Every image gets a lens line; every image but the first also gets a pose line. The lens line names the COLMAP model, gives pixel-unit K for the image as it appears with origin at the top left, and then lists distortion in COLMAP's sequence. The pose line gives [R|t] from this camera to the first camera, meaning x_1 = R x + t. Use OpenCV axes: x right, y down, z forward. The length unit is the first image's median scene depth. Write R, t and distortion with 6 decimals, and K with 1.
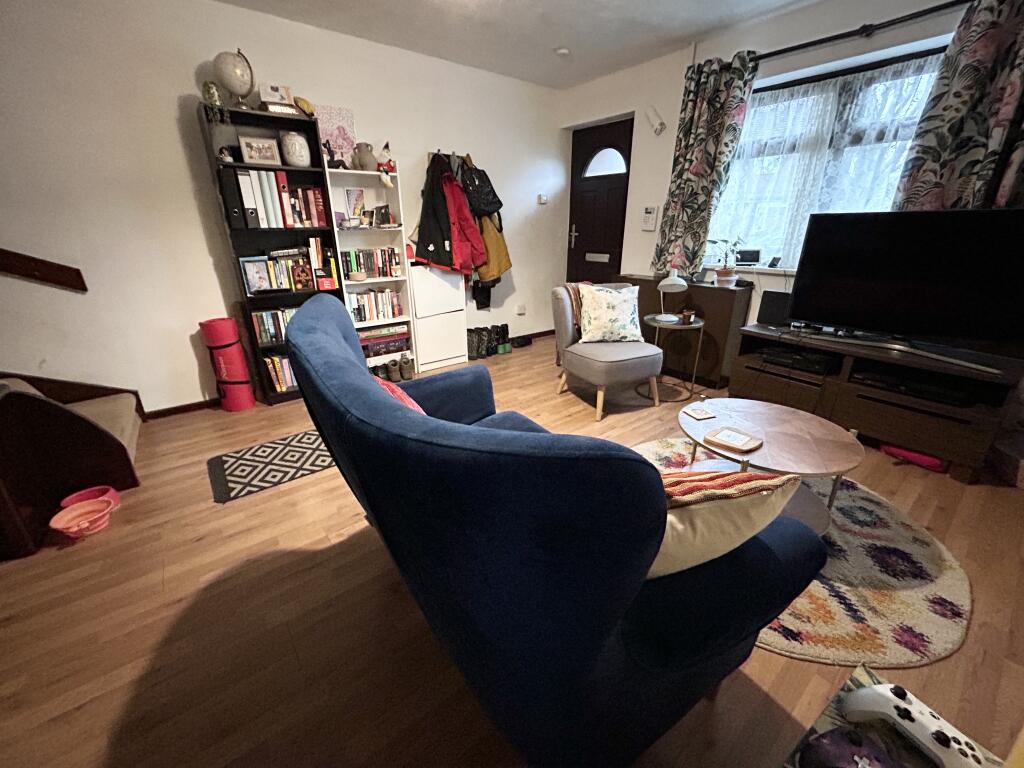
lens RADIAL K [[415.7, 0, 512.0], [0, 415.7, 384.0], [0, 0, 1]] dist [-0.002356, -0.000324]
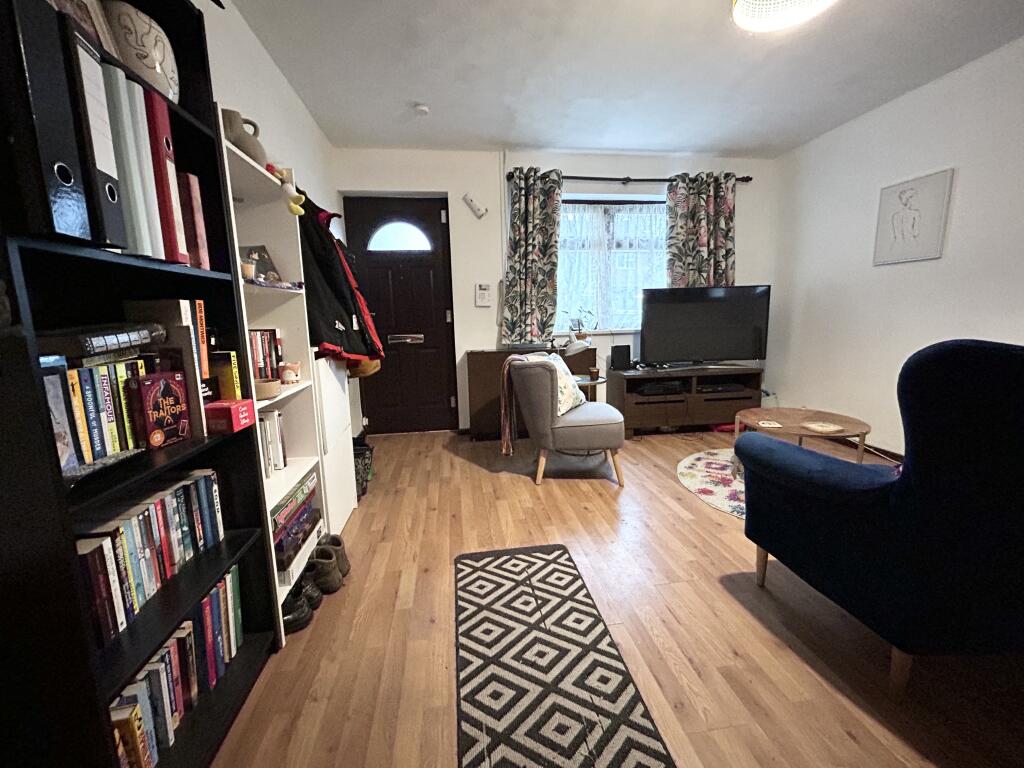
lens RADIAL K [[415.7, 0, 512.0], [0, 415.7, 384.0], [0, 0, 1]] dist [-0.002356, -0.000324]
pose [[0.494585, -0.148983, 0.856265, -0.647805], [0.333744, 0.942222, -0.028835, -0.173401], [-0.802496, 0.300035, 0.515732, 0.596594]]
